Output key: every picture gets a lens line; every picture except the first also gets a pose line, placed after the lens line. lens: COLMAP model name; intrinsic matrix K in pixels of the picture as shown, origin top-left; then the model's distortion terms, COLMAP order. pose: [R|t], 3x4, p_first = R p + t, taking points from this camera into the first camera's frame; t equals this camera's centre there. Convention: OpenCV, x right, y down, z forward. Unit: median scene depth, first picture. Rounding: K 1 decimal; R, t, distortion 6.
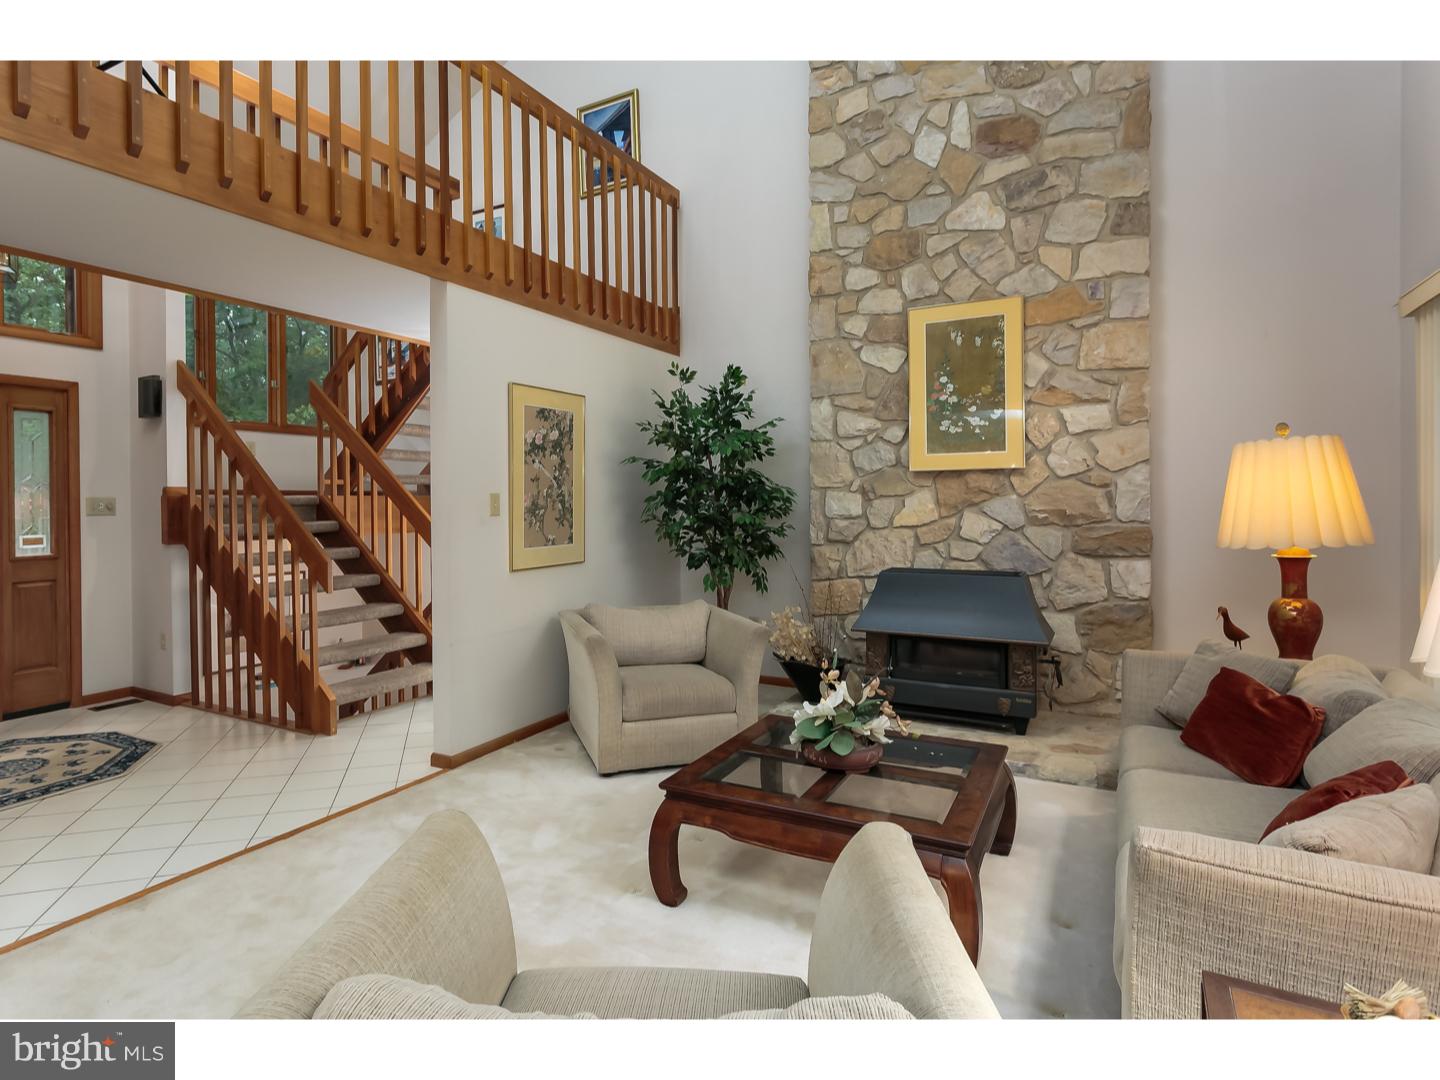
lens RADIAL K [[772.0, 0, 699.5], [0, 772.0, 522.9], [0, 0, 1]] dist [-0.001907, 0.003133]
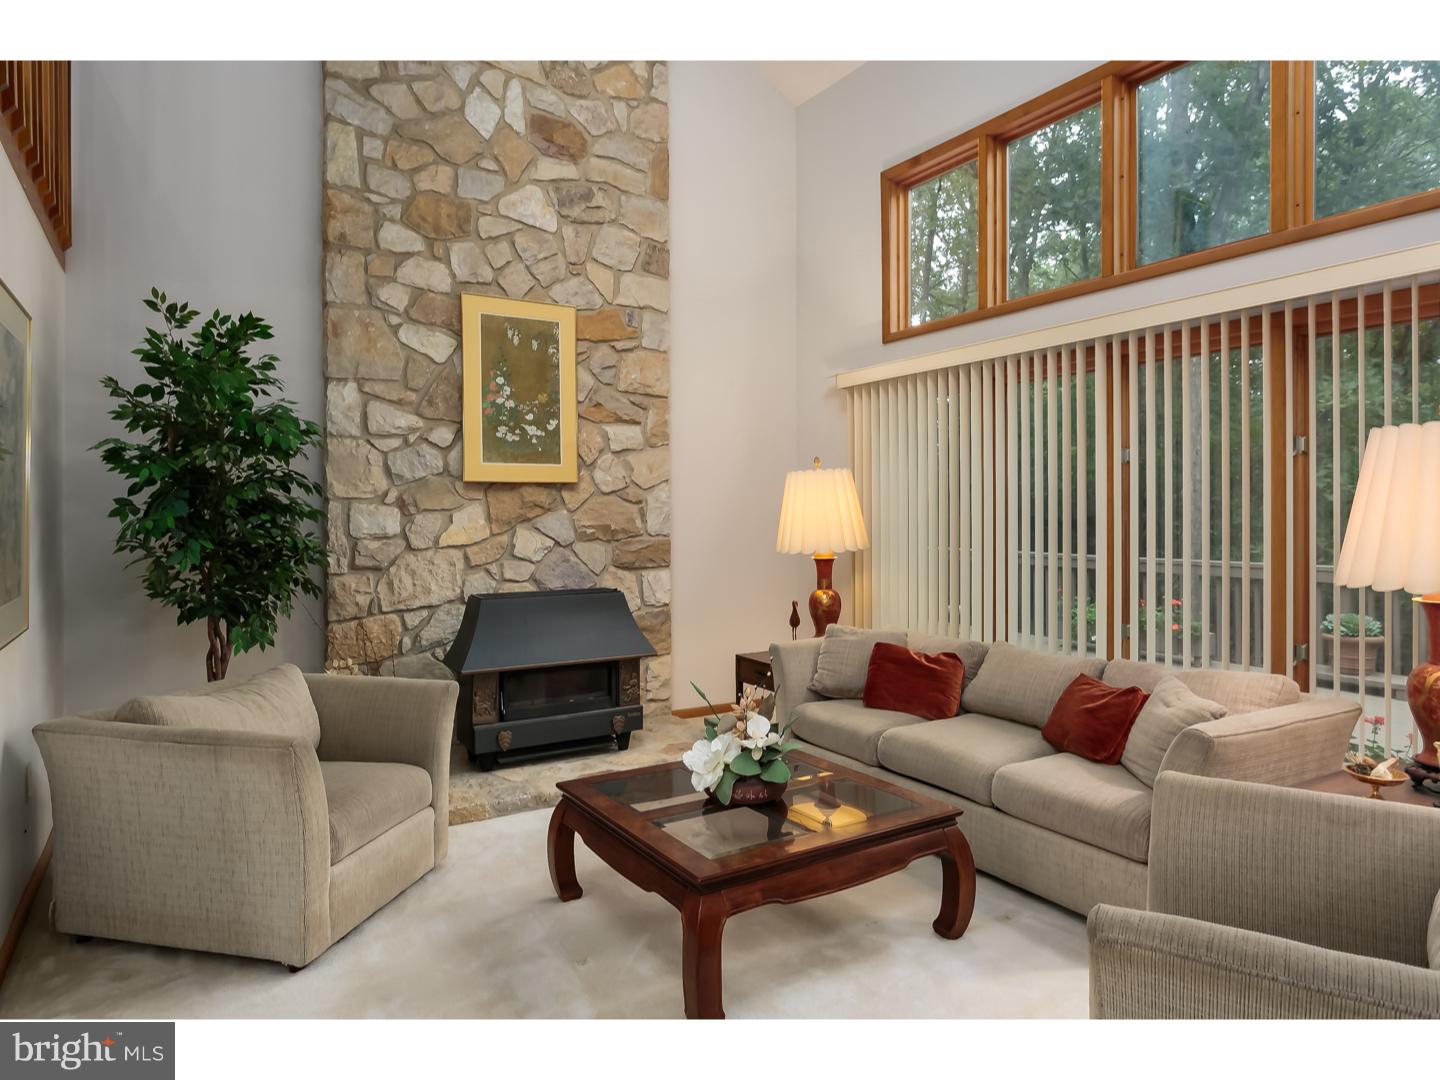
lens RADIAL K [[854.4, 0, 713.7], [0, 854.4, 530.9], [0, 0, 1]] dist [-0.003275, 0.004472]
pose [[0.508069, -0.013220, 0.861215, -0.412372], [0.024499, 0.999699, 0.000893, -0.006391], [-0.860968, 0.020645, 0.508240, 0.288881]]
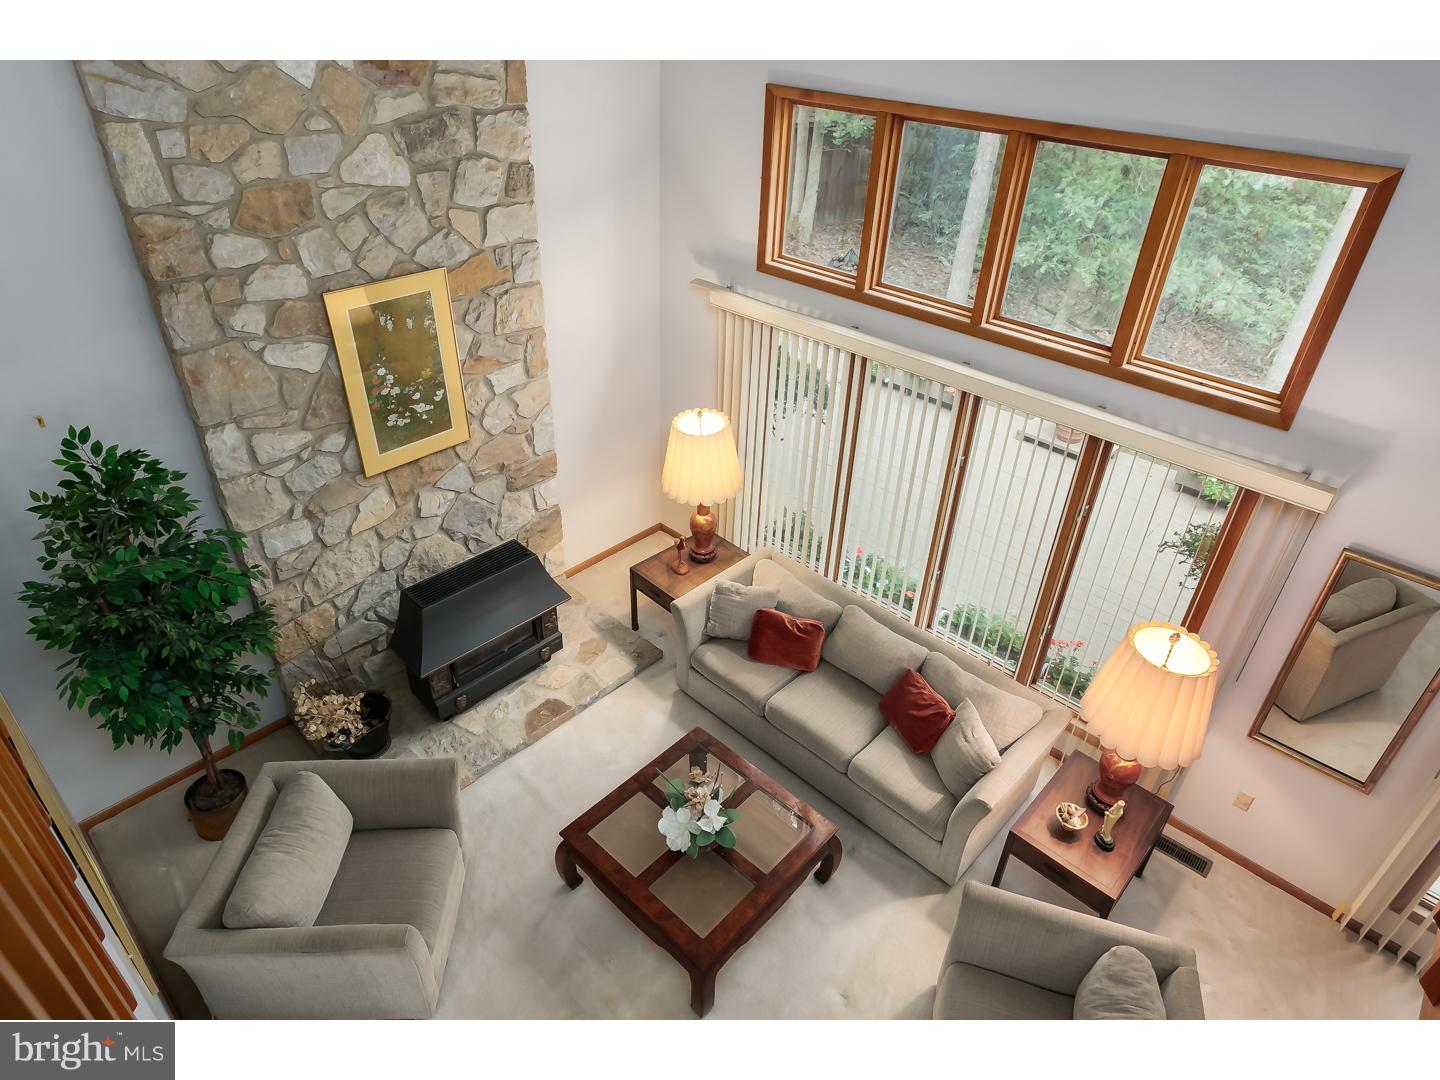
lens RADIAL K [[813.8, 0, 729.5], [0, 813.8, 533.4], [0, 0, 1]] dist [0.011921, -0.001887]
pose [[0.253626, -0.511823, 0.820799, -0.416677], [-0.017885, 0.845918, 0.533013, -0.521918], [-0.967137, -0.149866, 0.205393, 0.418047]]
